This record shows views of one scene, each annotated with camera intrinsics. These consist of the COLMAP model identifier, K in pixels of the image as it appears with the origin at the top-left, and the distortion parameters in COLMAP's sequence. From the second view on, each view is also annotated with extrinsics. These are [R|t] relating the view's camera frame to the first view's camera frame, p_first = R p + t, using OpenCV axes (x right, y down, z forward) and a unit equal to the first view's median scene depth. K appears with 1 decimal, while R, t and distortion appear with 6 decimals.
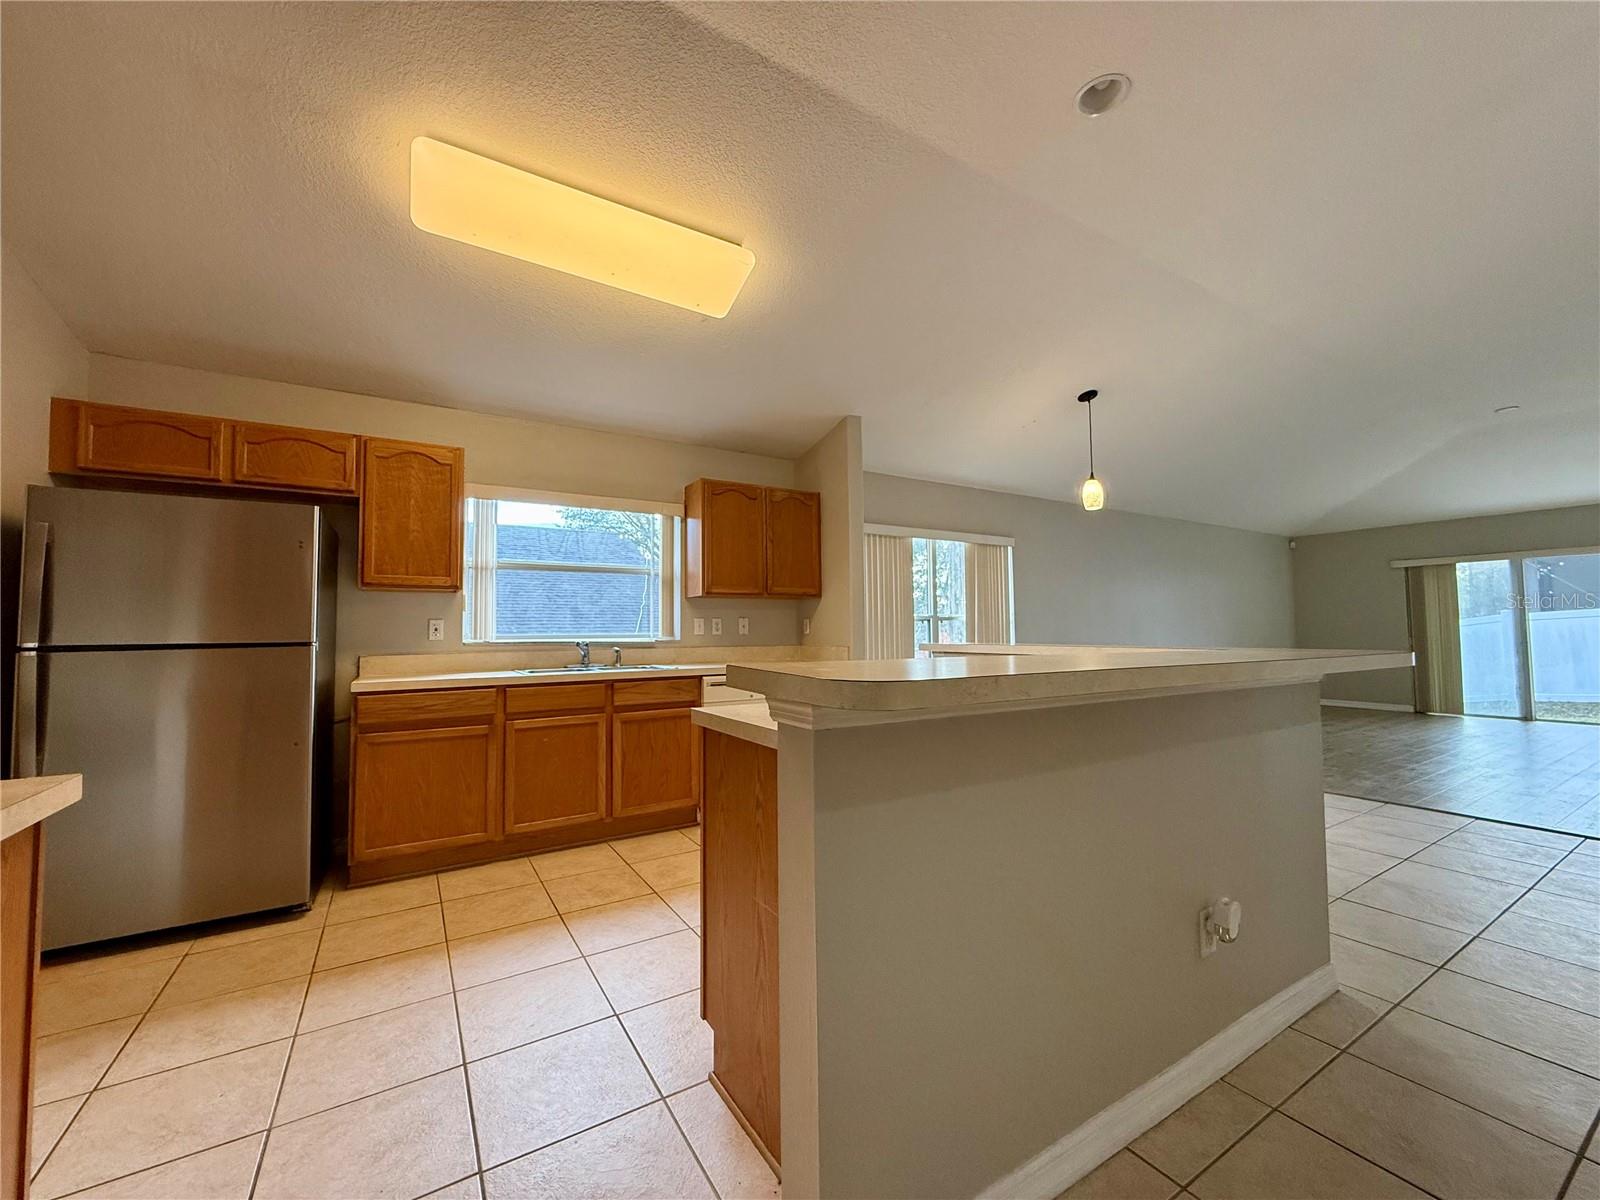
lens RADIAL K [[637.3, 0, 792.2], [0, 637.3, 597.0], [0, 0, 1]] dist [-0.001493, 0.000409]
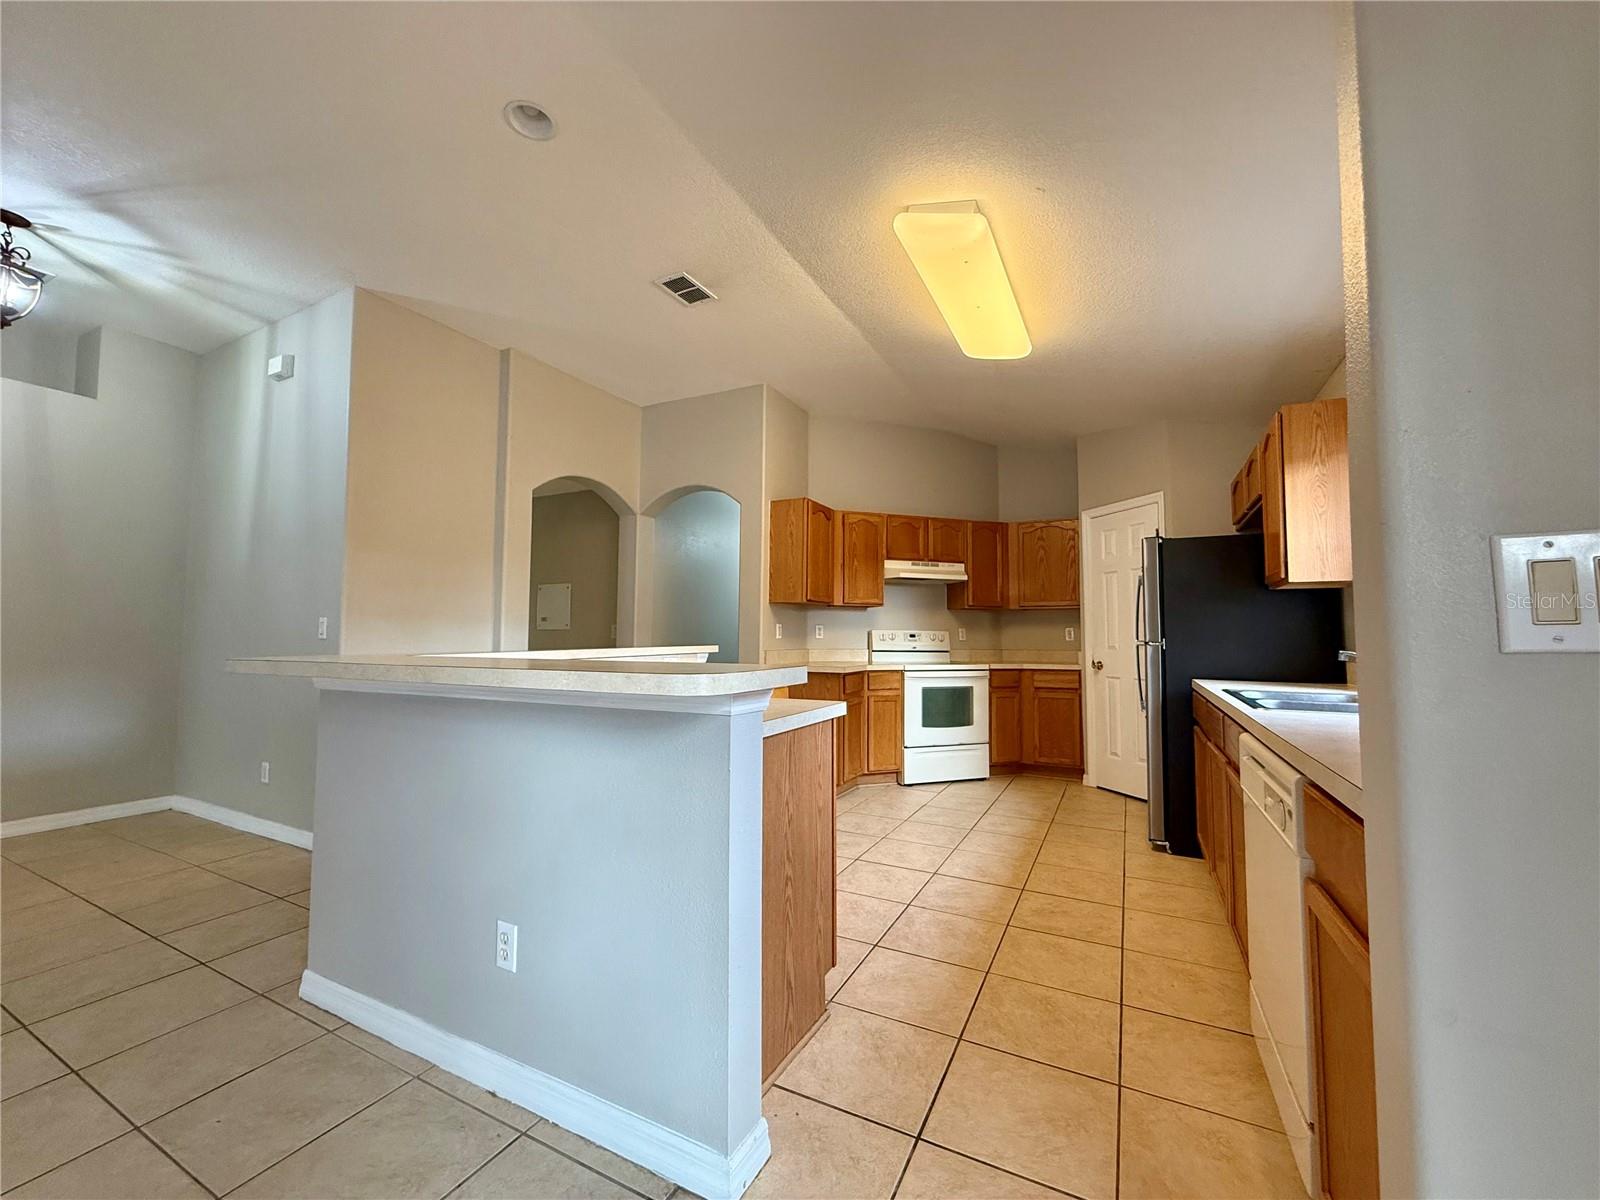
lens RADIAL K [[637.3, 0, 797.8], [0, 637.3, 599.7], [0, 0, 1]] dist [-0.001493, 0.000409]
pose [[-0.855081, -0.028371, -0.517718, 0.183126], [0.033390, 0.993416, -0.109588, 0.037532], [0.517419, -0.110993, -0.848504, 0.600632]]
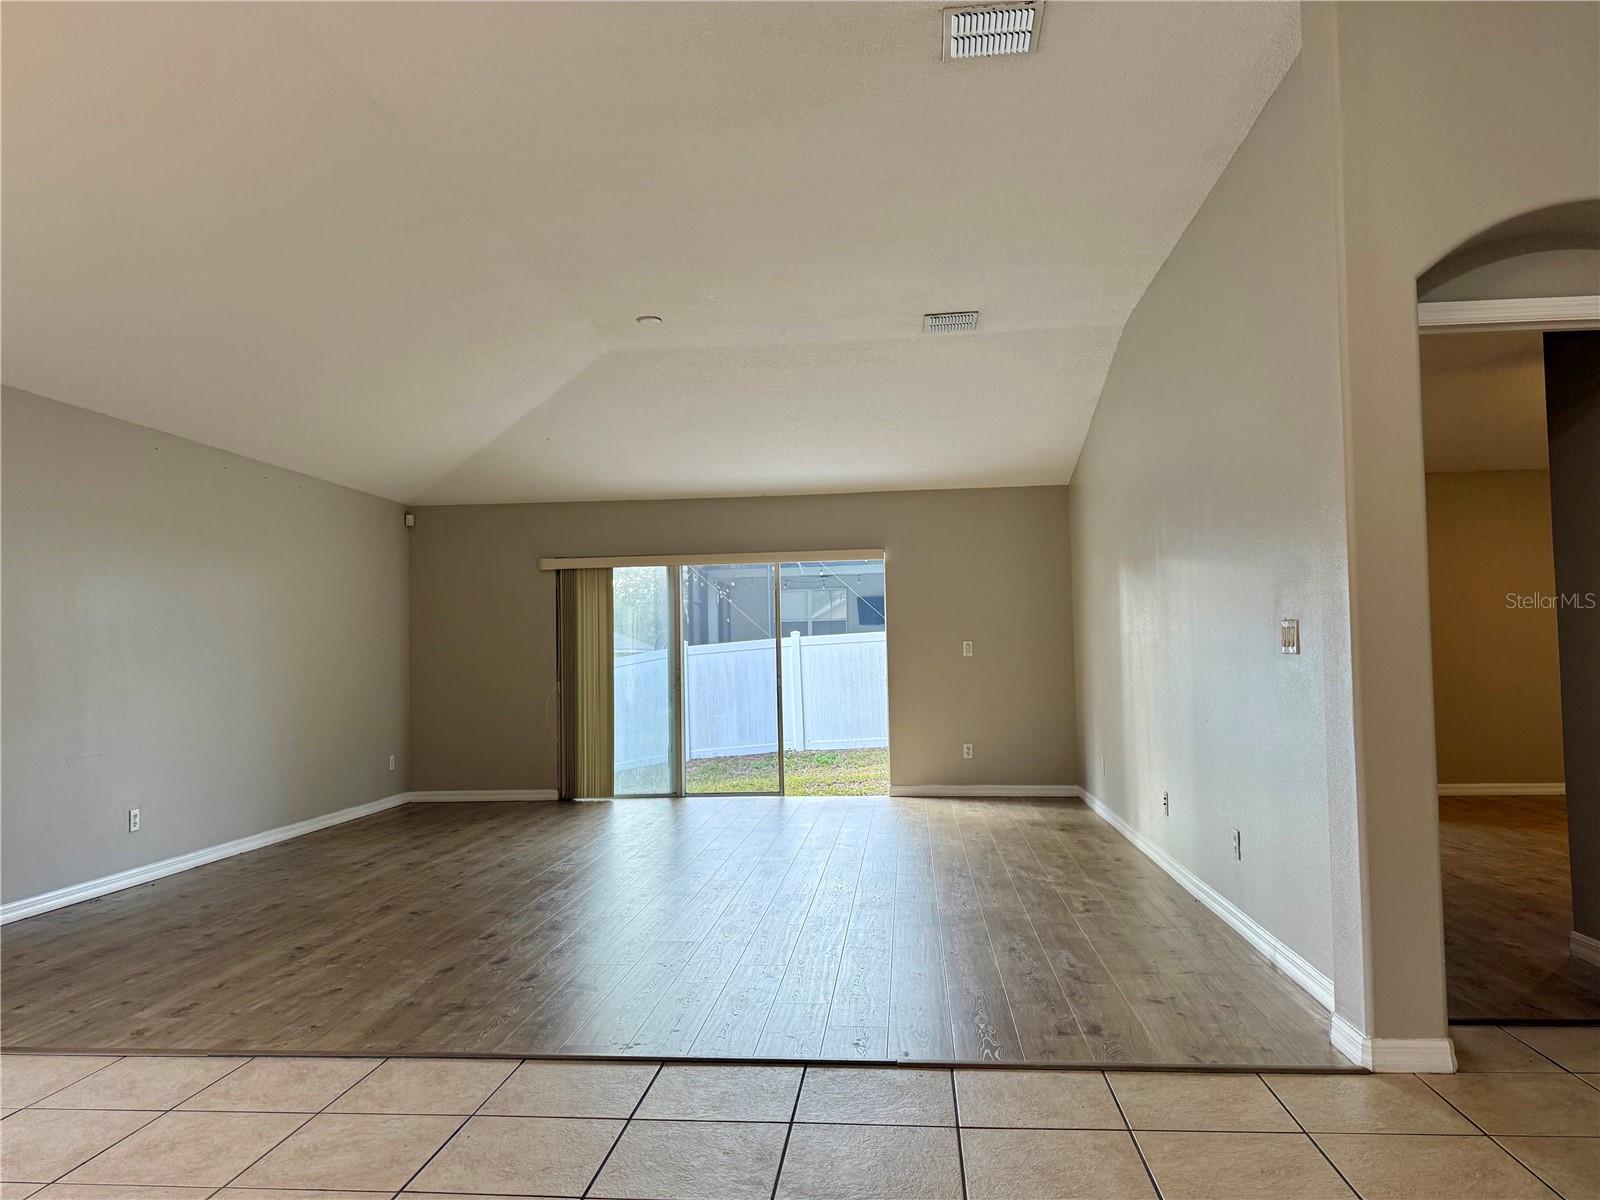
lens RADIAL K [[1113.4, 0, 809.4], [0, 1113.4, 611.7], [0, 0, 1]] dist [0.046537, -0.037493]
pose [[0.596172, 0.029328, 0.802321, 0.250534], [-0.028828, 0.999470, -0.015114, 0.004864], [-0.802339, -0.014118, 0.596701, 0.155257]]
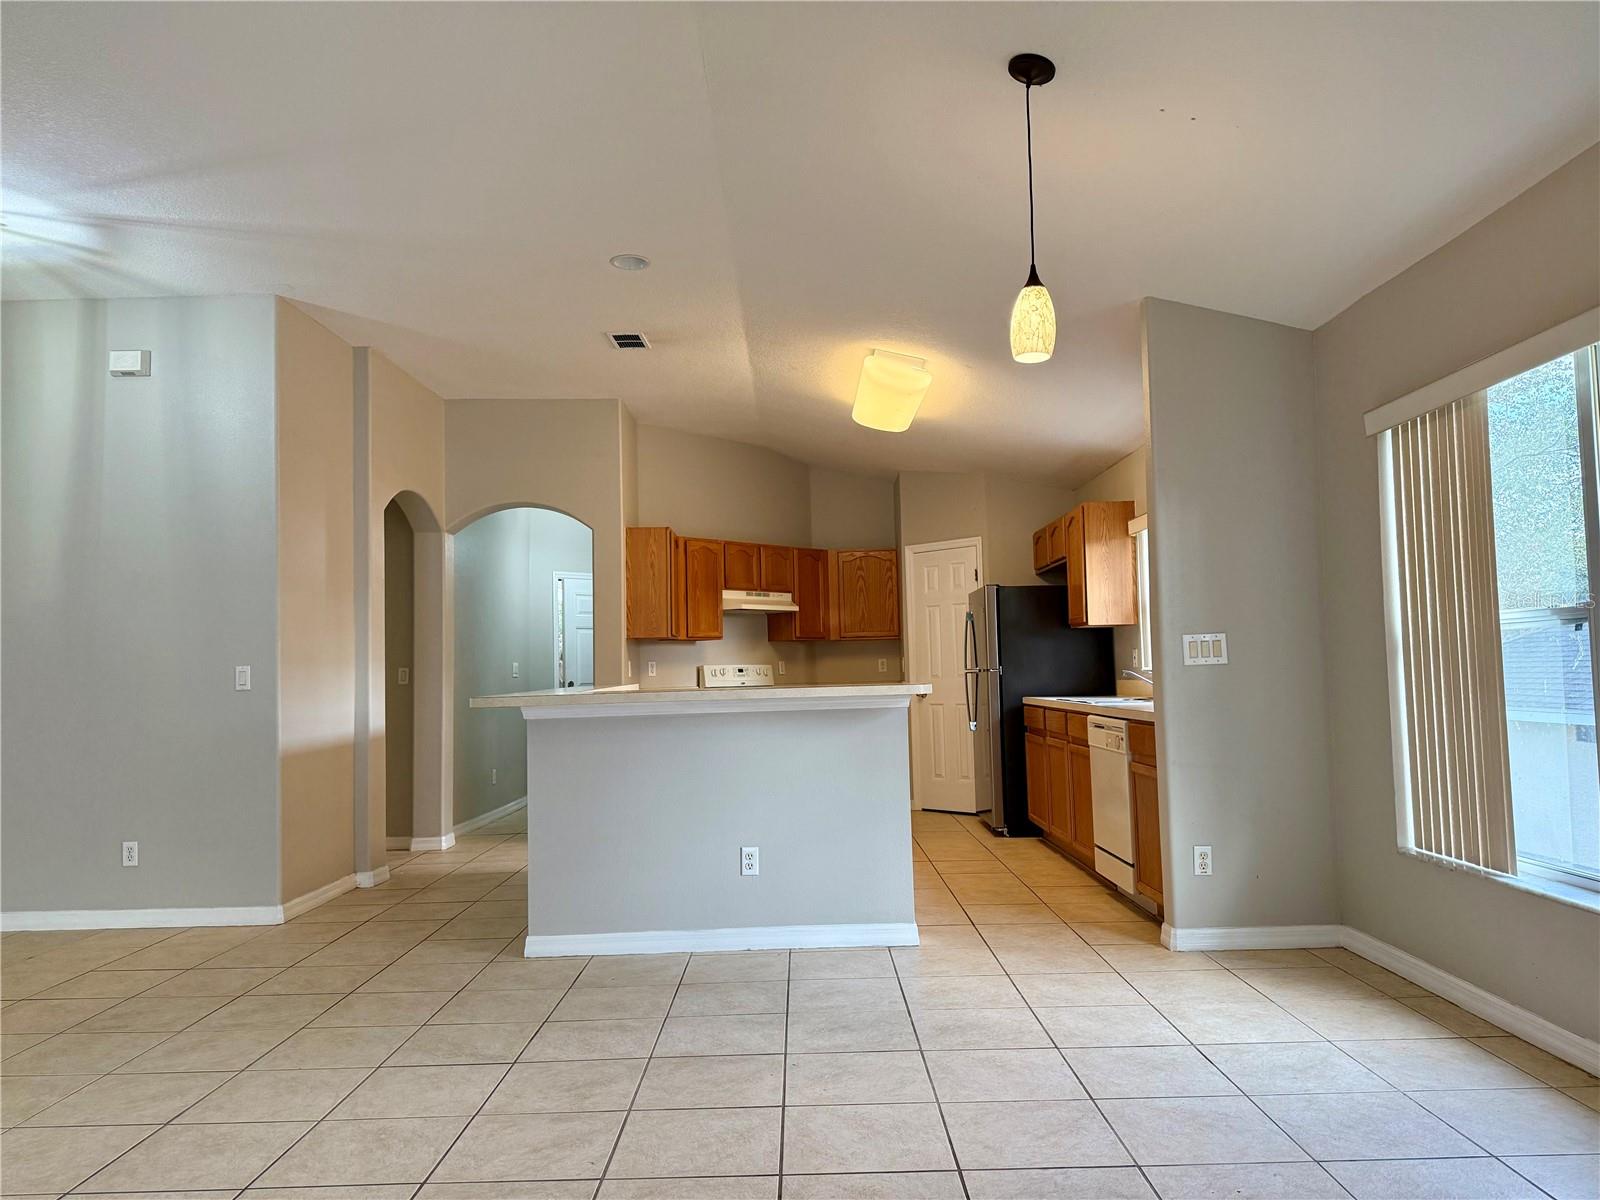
lens RADIAL K [[1113.4, 0, 797.6], [0, 1113.4, 607.2], [0, 0, 1]] dist [0.046537, -0.037493]
pose [[-0.520776, -0.031106, -0.853127, 0.660410], [0.080648, 0.993074, -0.085439, 0.041854], [0.849876, -0.113297, -0.514660, 0.708807]]
